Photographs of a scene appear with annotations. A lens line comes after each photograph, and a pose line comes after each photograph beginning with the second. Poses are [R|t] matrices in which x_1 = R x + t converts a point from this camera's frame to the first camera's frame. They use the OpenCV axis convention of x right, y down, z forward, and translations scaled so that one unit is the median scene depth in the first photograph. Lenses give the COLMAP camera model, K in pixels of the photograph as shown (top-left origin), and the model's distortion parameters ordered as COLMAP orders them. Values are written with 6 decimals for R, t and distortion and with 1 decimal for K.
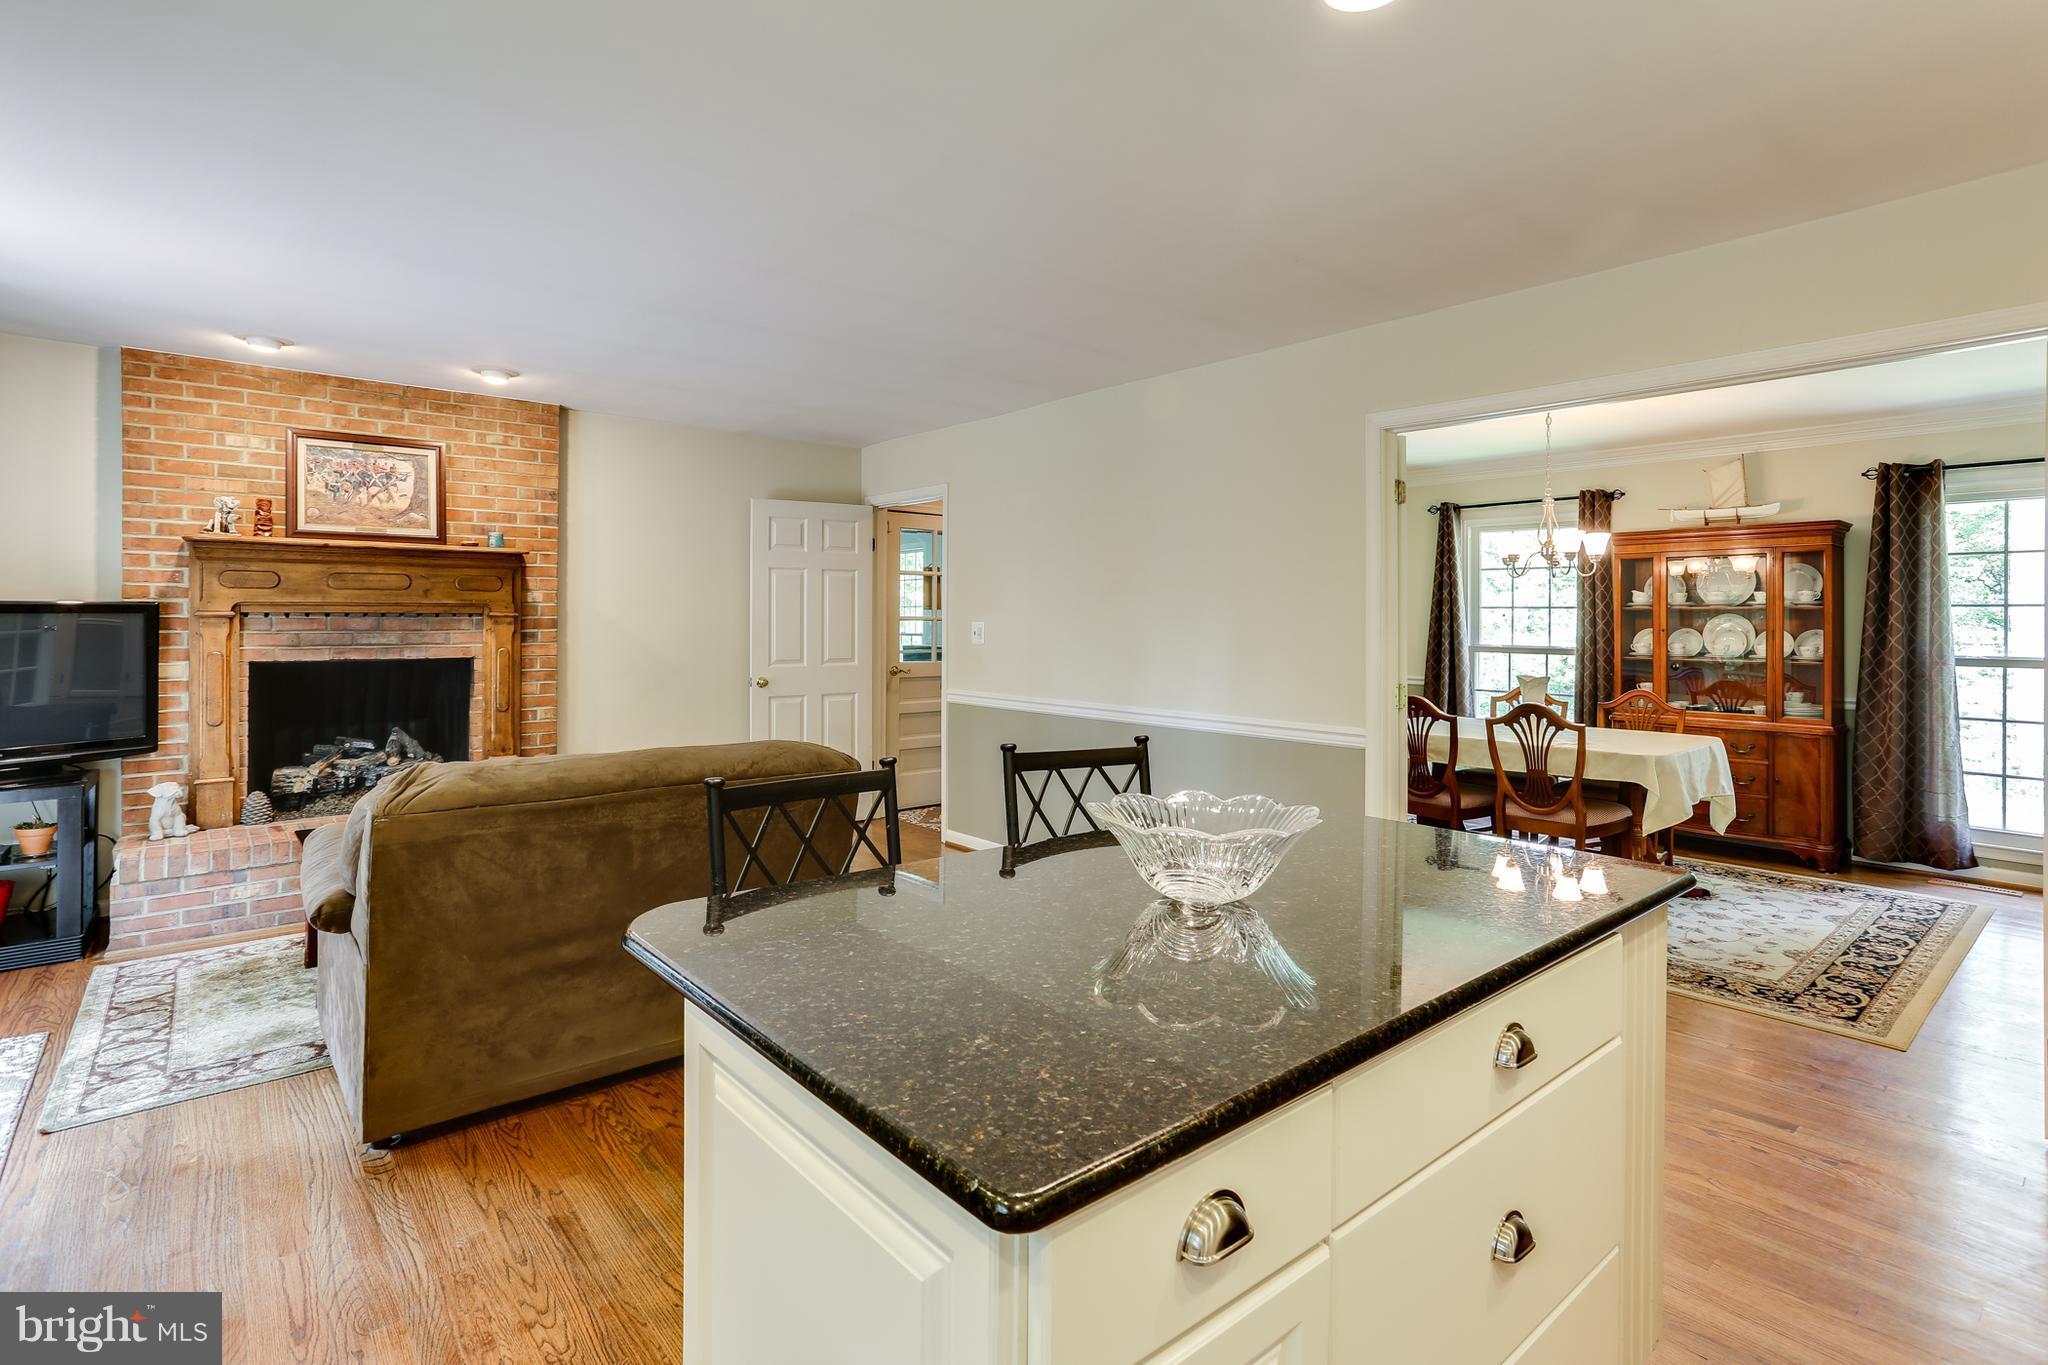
lens RADIAL K [[994.6, 0, 1017.2], [0, 994.6, 609.1], [0, 0, 1]] dist [-0.037872, 0.023629]
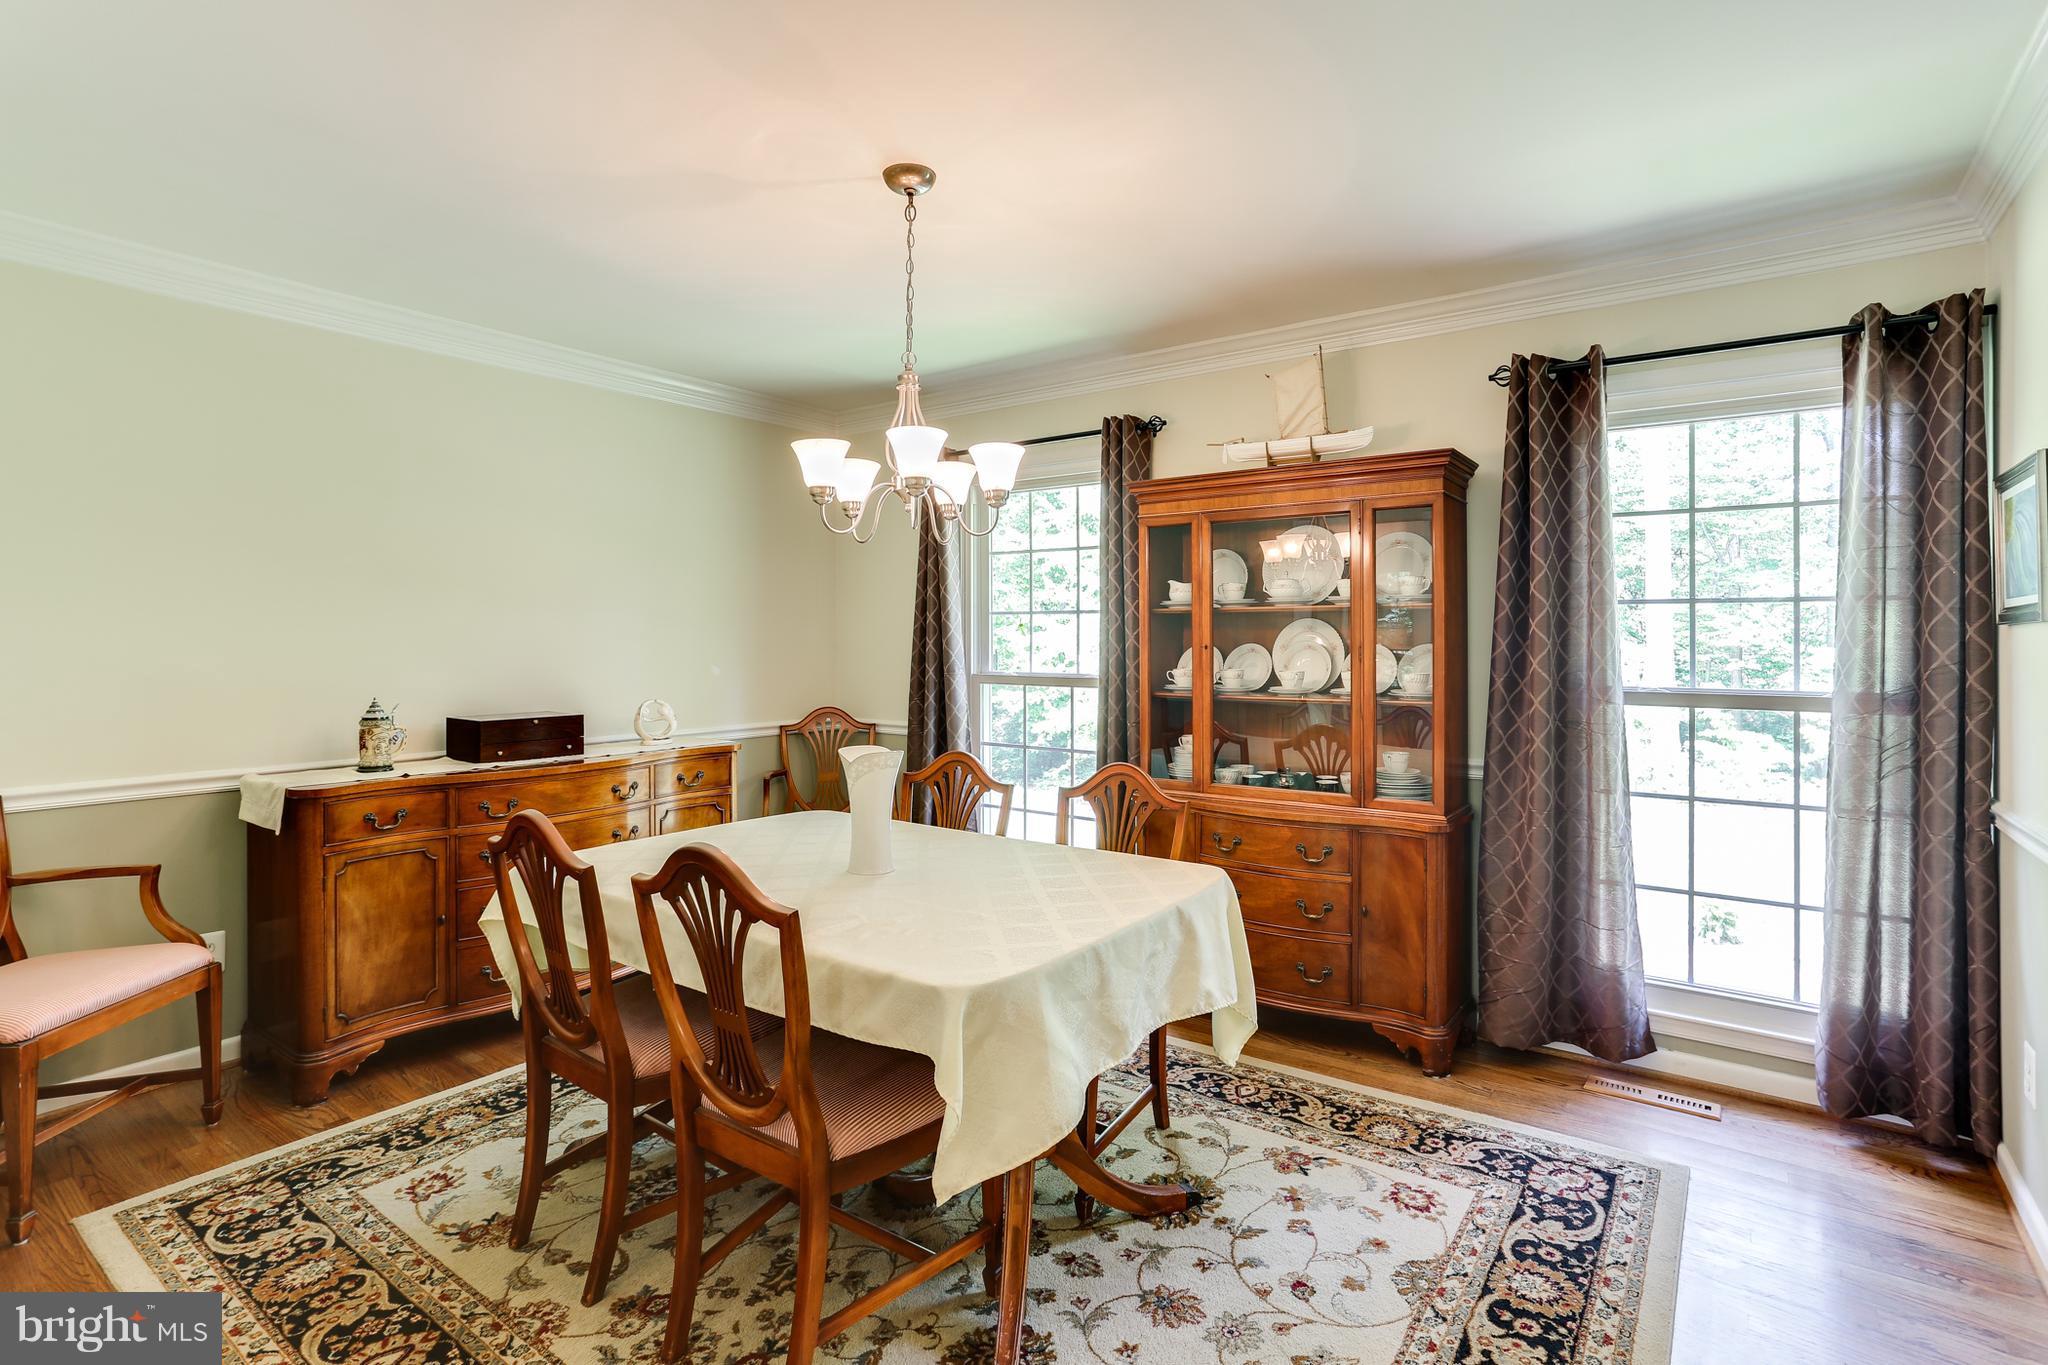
lens RADIAL K [[1014.6, 0, 1021.9], [0, 1014.6, 626.8], [0, 0, 1]] dist [-0.048435, 0.028336]
pose [[0.972639, -0.005804, 0.232248, 0.471643], [0.006024, 0.999982, -0.000240, 0.009827], [-0.232243, 0.001632, 0.972656, 0.504671]]
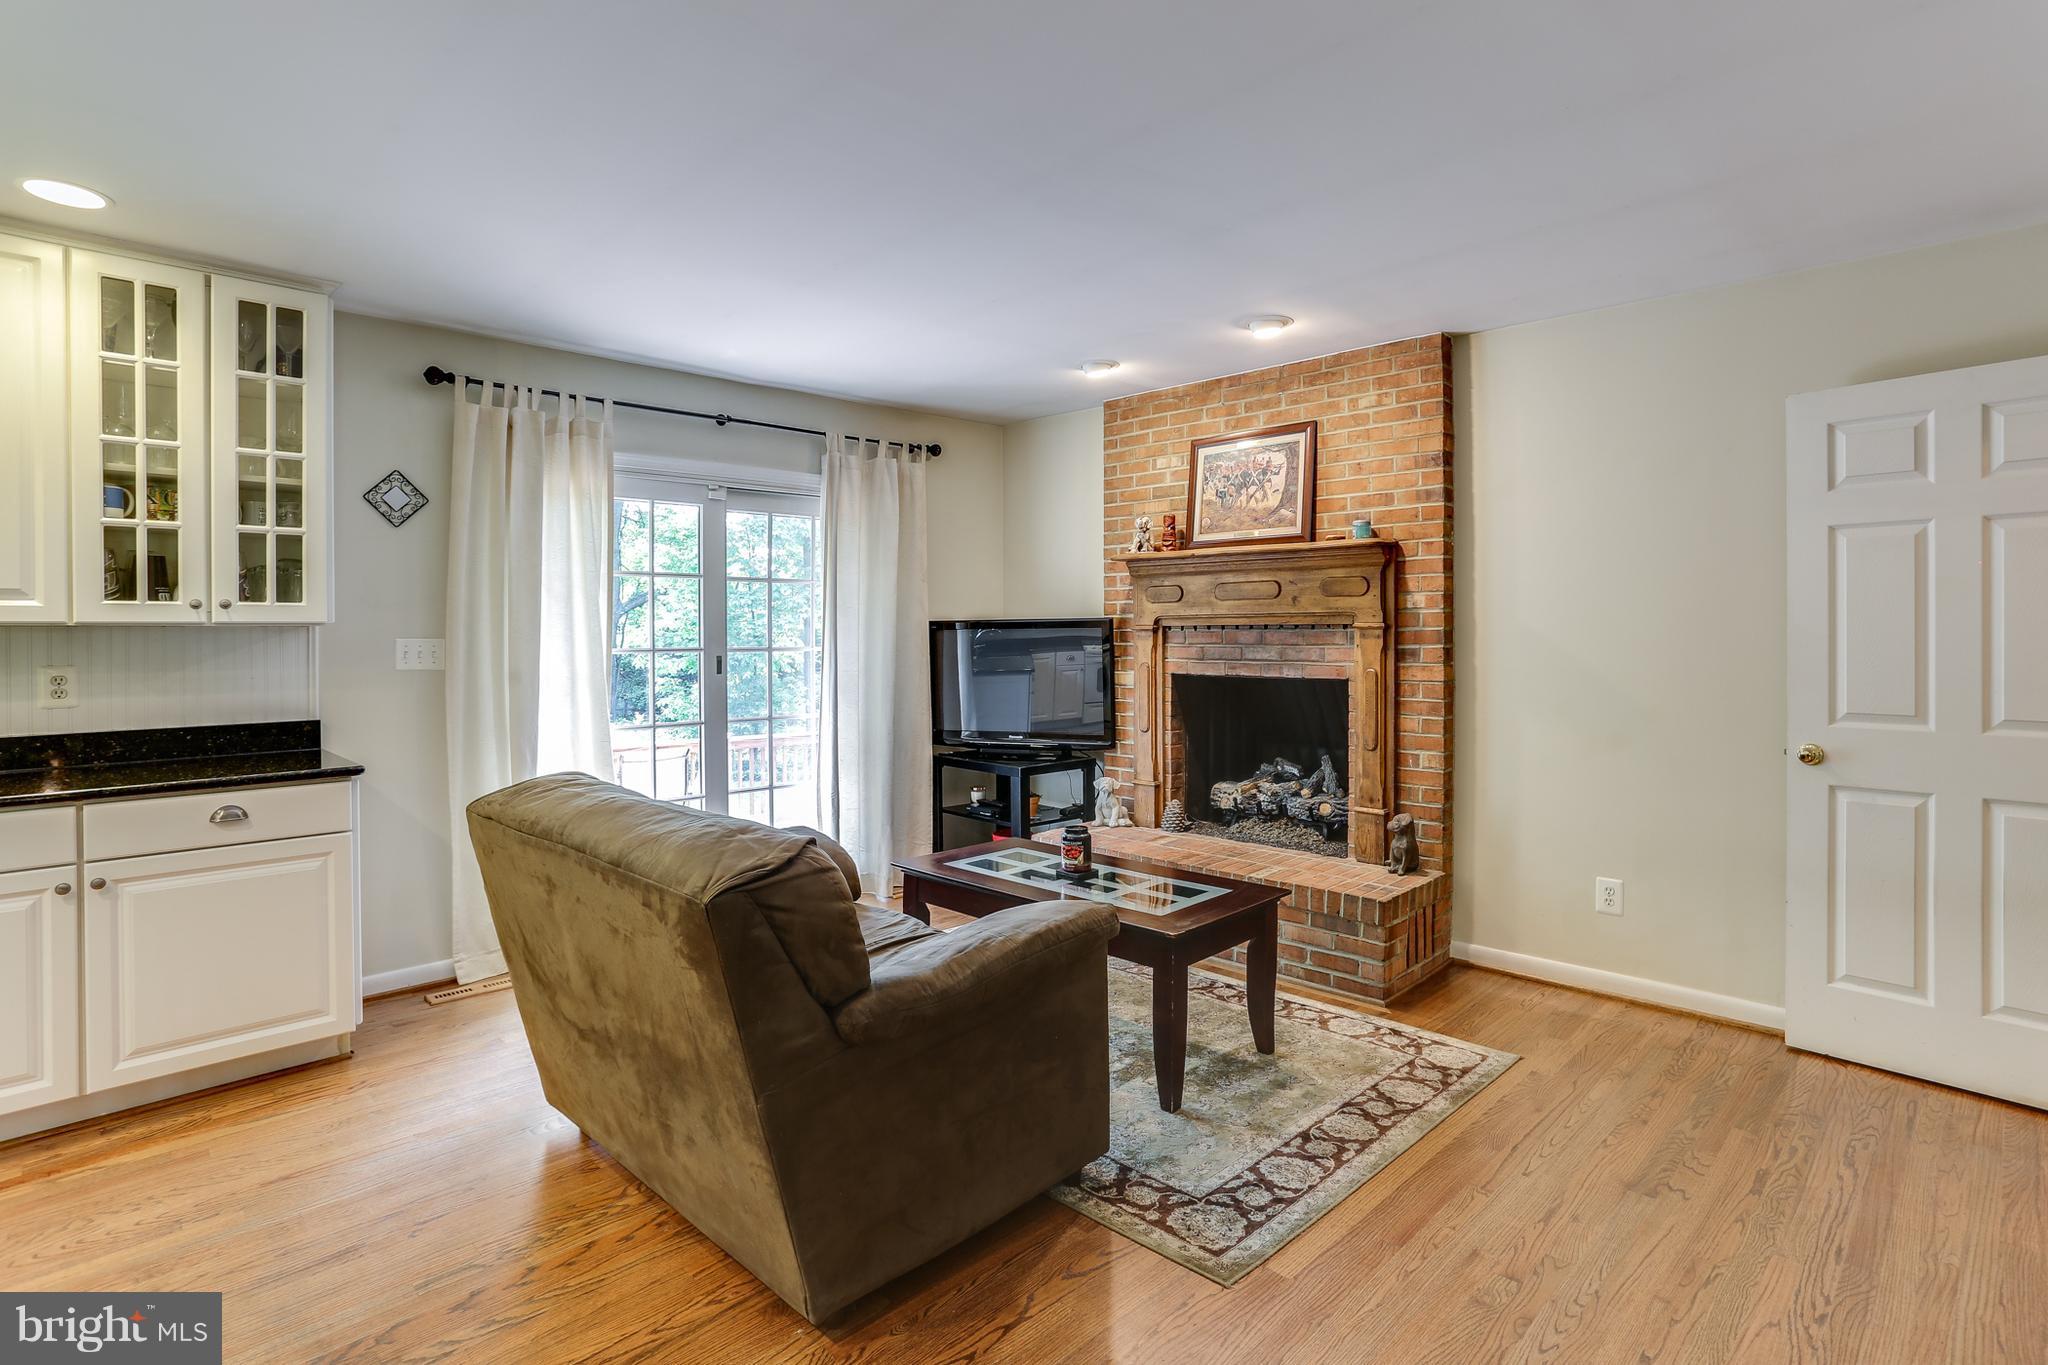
lens RADIAL K [[1031.5, 0, 1049.2], [0, 1031.5, 634.8], [0, 0, 1]] dist [-0.096702, 0.046125]
pose [[0.084653, -0.002979, -0.996406, 0.253414], [0.009577, 0.999952, -0.002176, 0.012071], [0.996364, -0.009358, 0.084678, 0.676894]]
